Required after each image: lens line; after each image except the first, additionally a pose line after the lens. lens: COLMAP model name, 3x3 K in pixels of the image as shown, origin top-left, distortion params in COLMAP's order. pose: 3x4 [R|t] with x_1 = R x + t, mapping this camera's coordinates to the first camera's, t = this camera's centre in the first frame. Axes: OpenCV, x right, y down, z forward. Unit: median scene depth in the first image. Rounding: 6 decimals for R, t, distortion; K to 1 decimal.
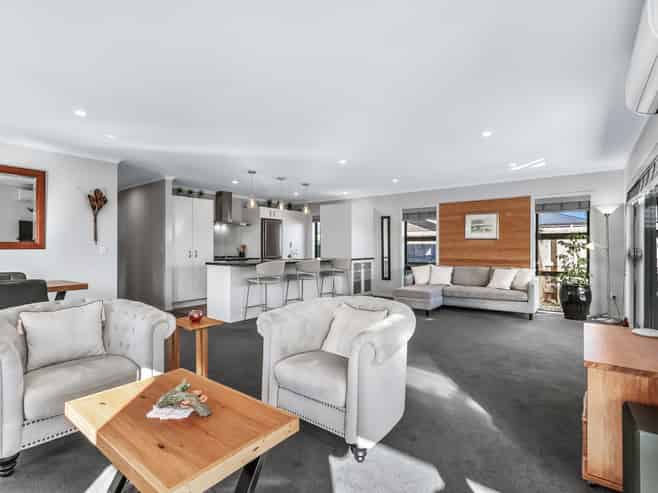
lens RADIAL K [[335.4, 0, 329.0], [0, 335.4, 246.5], [0, 0, 1]] dist [-0.001011, -0.000041]
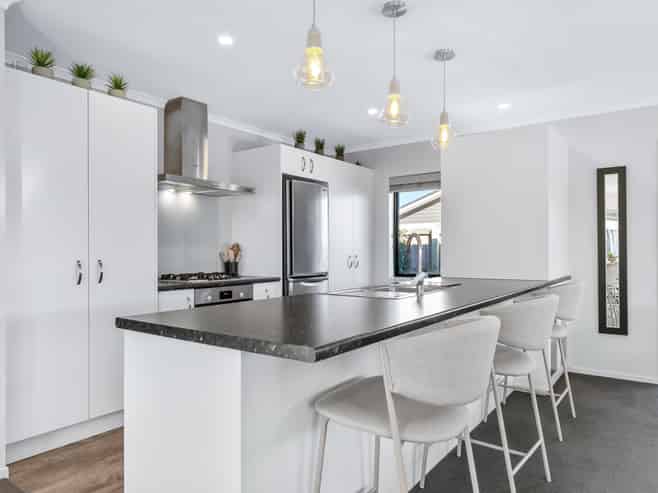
lens RADIAL K [[457.7, 0, 329.0], [0, 457.7, 246.5], [0, 0, 1]] dist [-0.035755, -0.000273]
pose [[0.999777, -0.002857, 0.020911, -0.166183], [0.003022, 0.999965, -0.007837, 0.002778], [-0.020888, 0.007898, 0.999751, 0.494579]]
